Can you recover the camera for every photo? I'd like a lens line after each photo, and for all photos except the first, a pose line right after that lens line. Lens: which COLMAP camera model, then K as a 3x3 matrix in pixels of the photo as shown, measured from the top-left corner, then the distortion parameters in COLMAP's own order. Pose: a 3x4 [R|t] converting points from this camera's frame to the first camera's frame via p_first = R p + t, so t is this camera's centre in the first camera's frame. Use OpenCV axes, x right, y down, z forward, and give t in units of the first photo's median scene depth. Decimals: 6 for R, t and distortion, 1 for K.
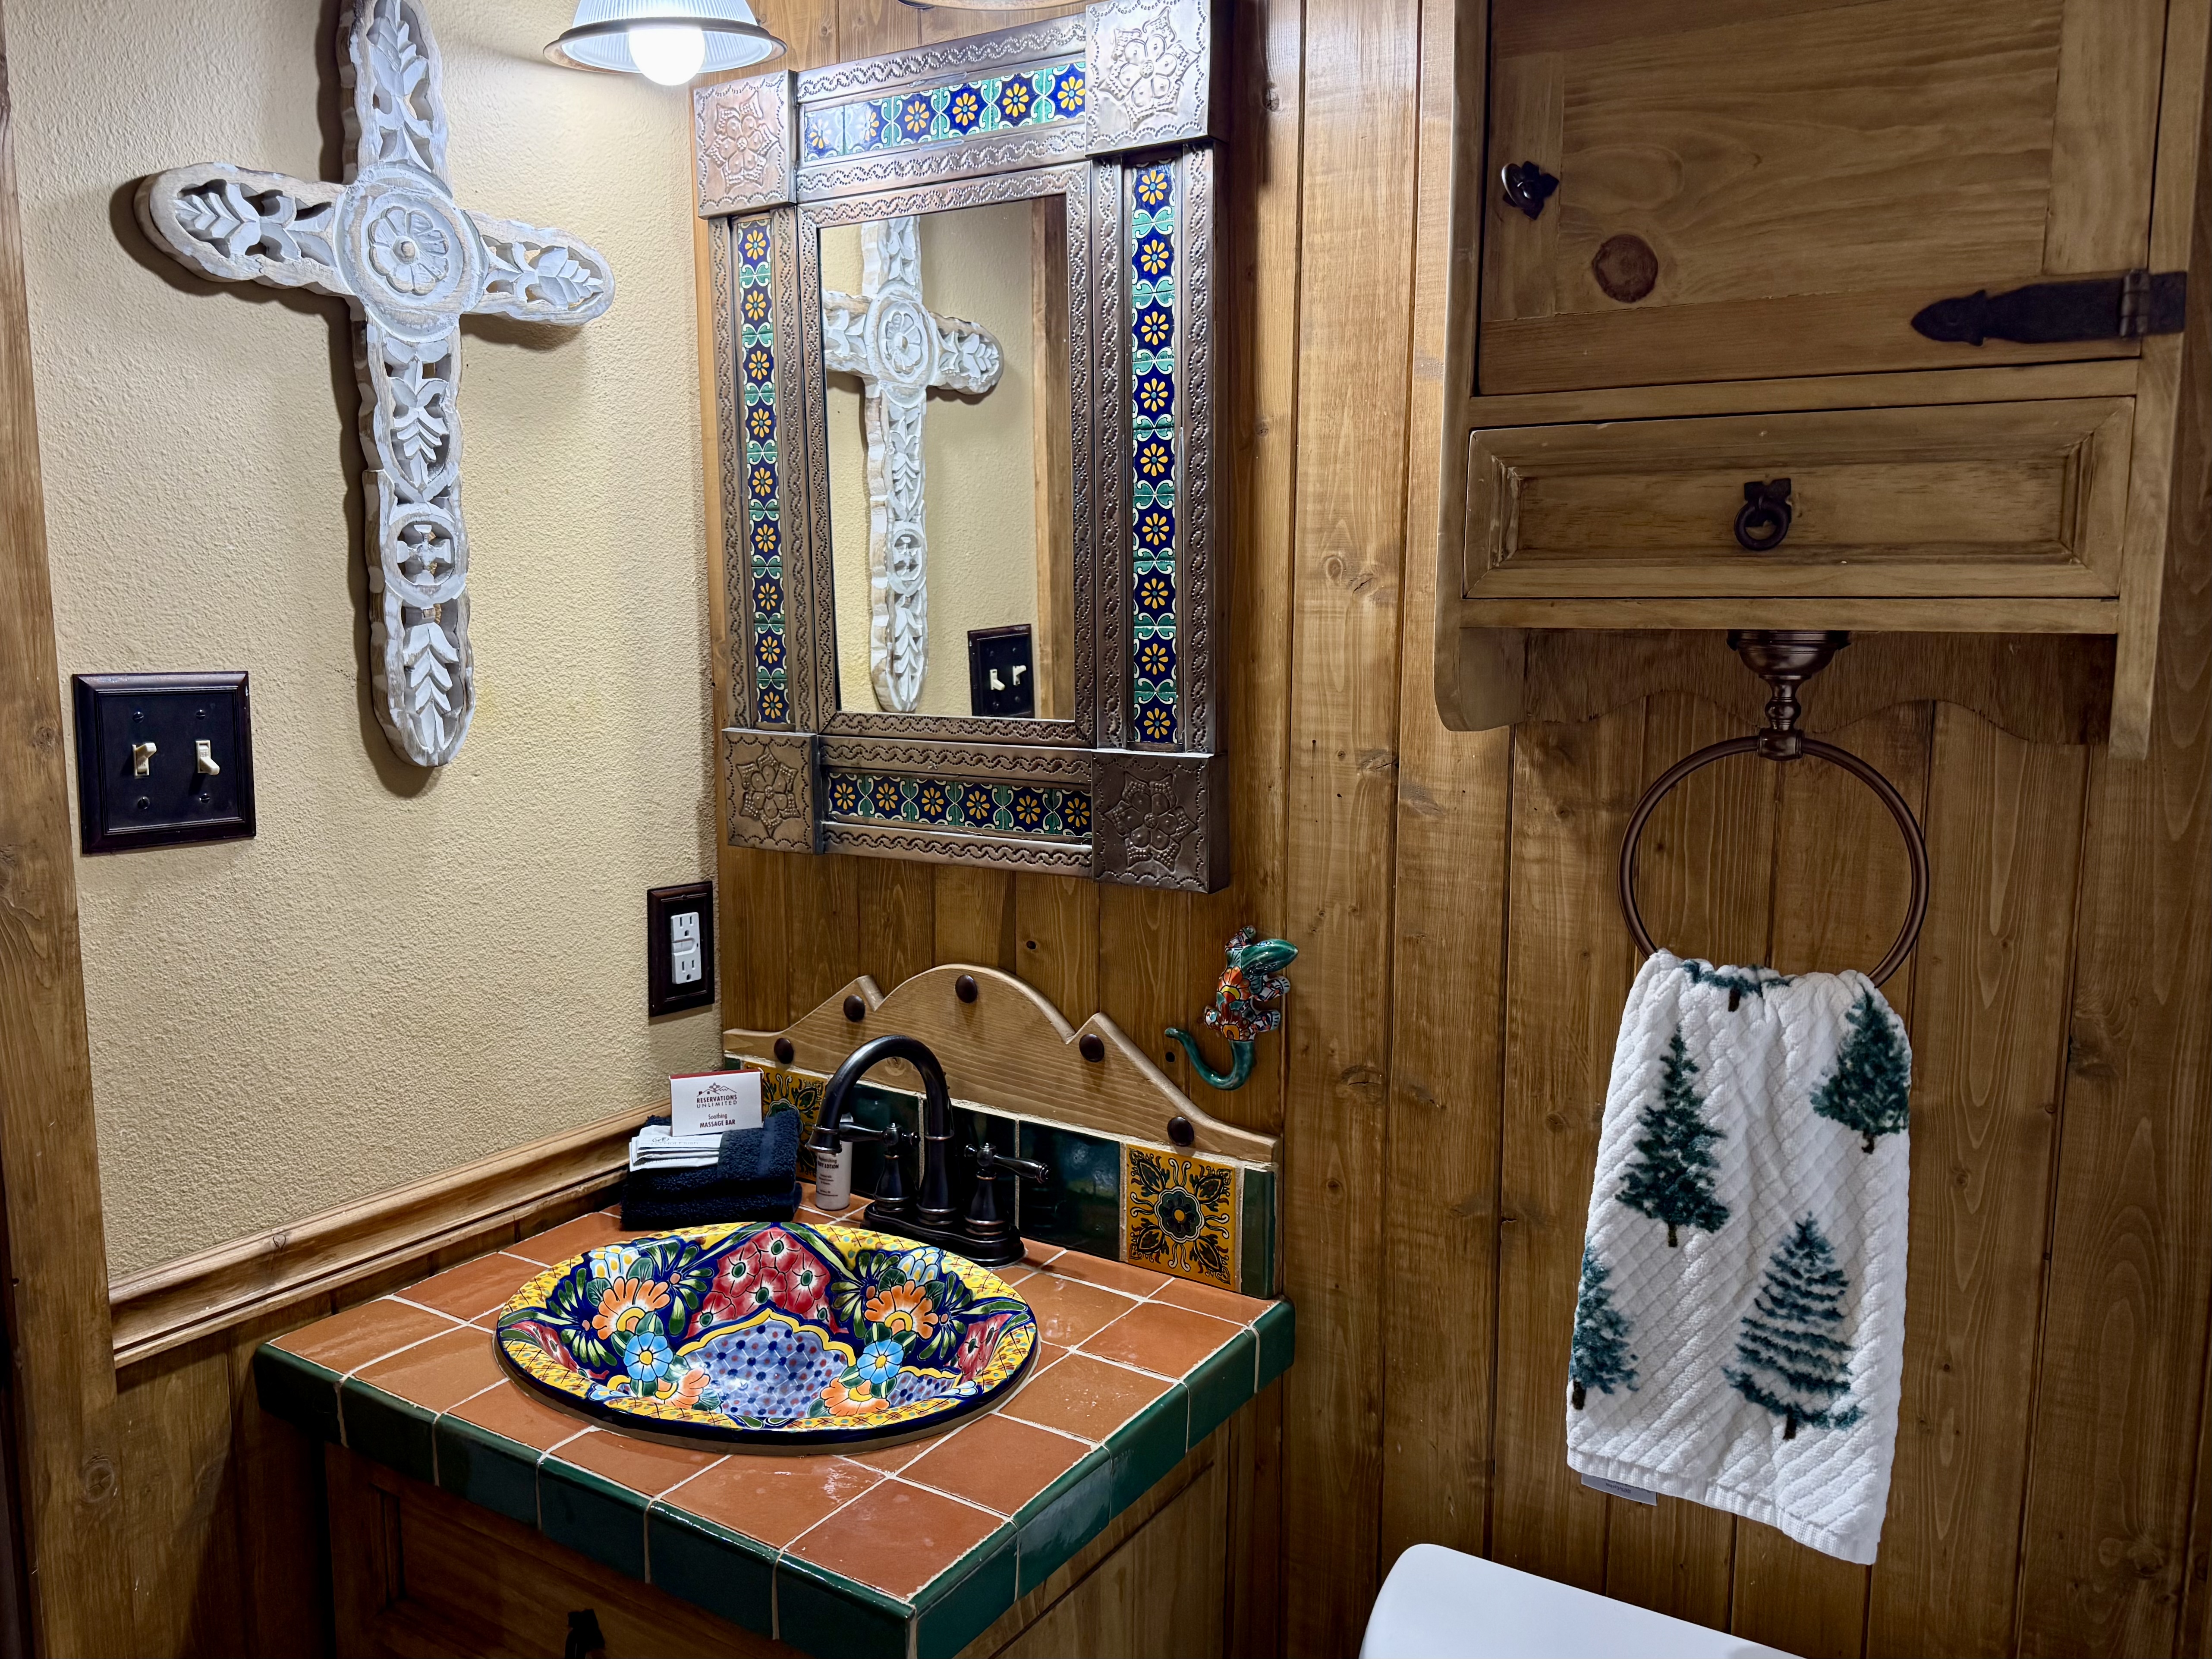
lens RADIAL K [[1604.4, 0, 919.7], [0, 1604.4, 818.9], [0, 0, 1]] dist [0.042197, -0.067282]
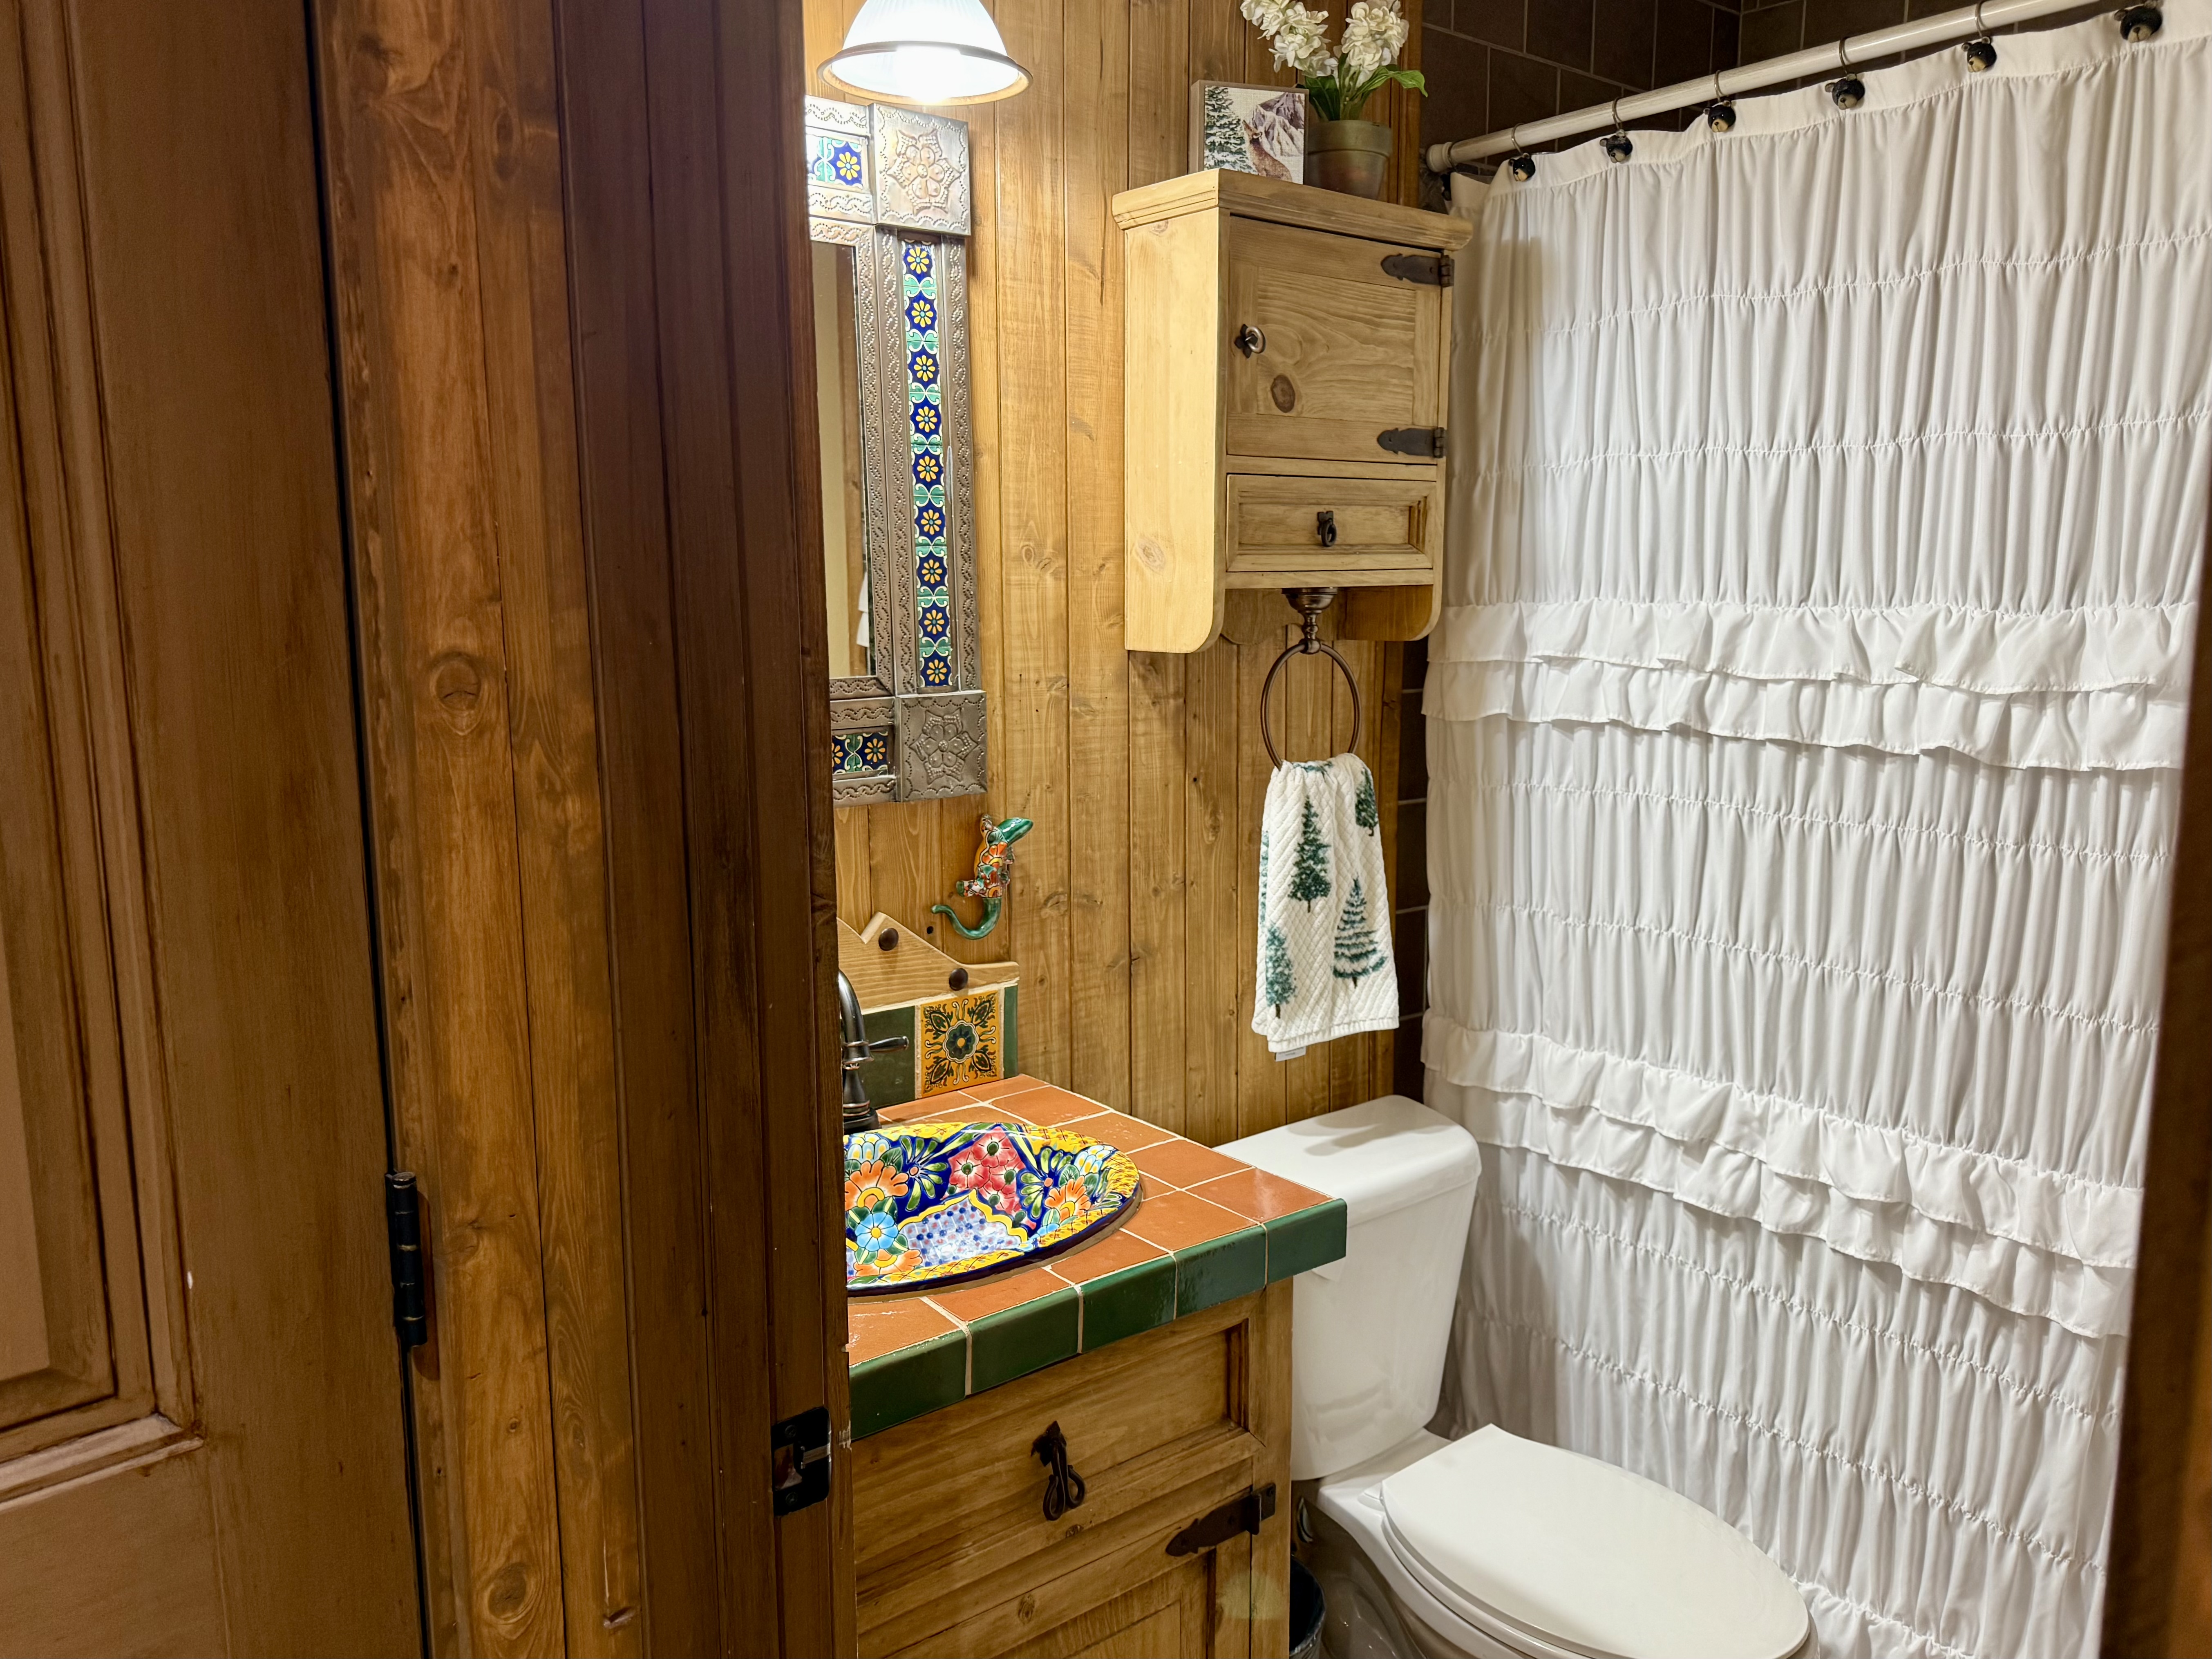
lens RADIAL K [[1542.5, 0, 1110.0], [0, 1542.5, 851.9], [0, 0, 1]] dist [-0.006059, -0.013405]
pose [[0.338166, -0.166586, 0.926225, -1.058713], [0.144783, 0.981700, 0.123703, -0.053389], [-0.929883, 0.092269, 0.356097, 0.462310]]
